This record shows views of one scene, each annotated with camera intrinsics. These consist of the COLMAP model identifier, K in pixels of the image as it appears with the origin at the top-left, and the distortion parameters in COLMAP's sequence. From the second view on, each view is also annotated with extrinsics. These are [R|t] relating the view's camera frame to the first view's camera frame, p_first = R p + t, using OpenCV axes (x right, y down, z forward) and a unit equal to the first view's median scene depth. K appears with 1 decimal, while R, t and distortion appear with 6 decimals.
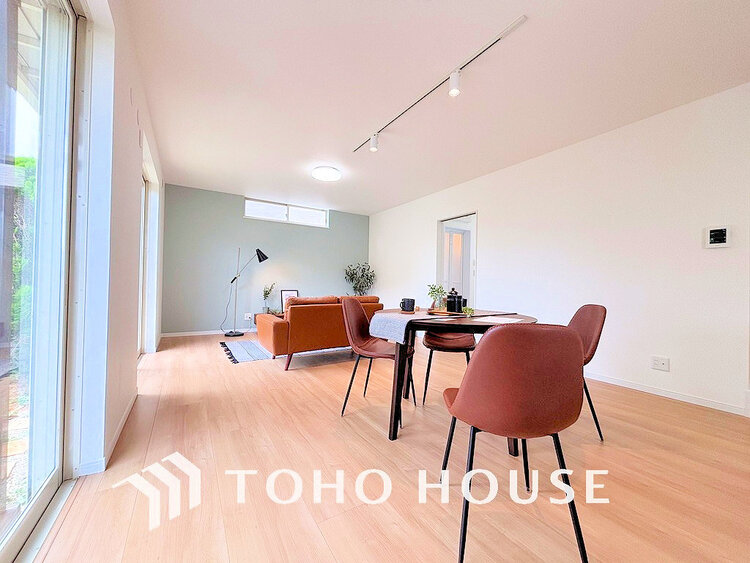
lens RADIAL K [[301.4, 0, 375.0], [0, 301.4, 281.5], [0, 0, 1]] dist [-0.001208, -0.000346]
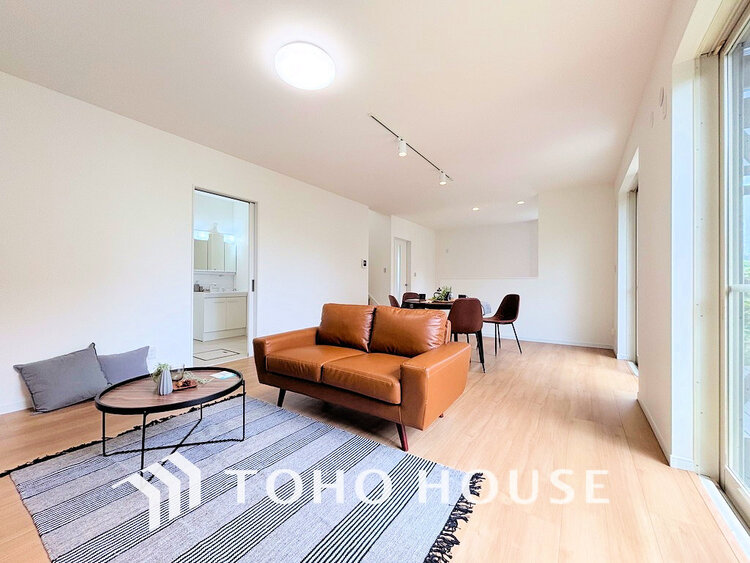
lens RADIAL K [[301.4, 0, 375.0], [0, 301.4, 281.5], [0, 0, 1]] dist [-0.001208, -0.000346]
pose [[-0.395753, -0.017197, 0.918196, -1.189270], [-0.019618, 0.999755, 0.010269, -0.025645], [-0.918148, -0.013949, -0.395993, 1.950528]]
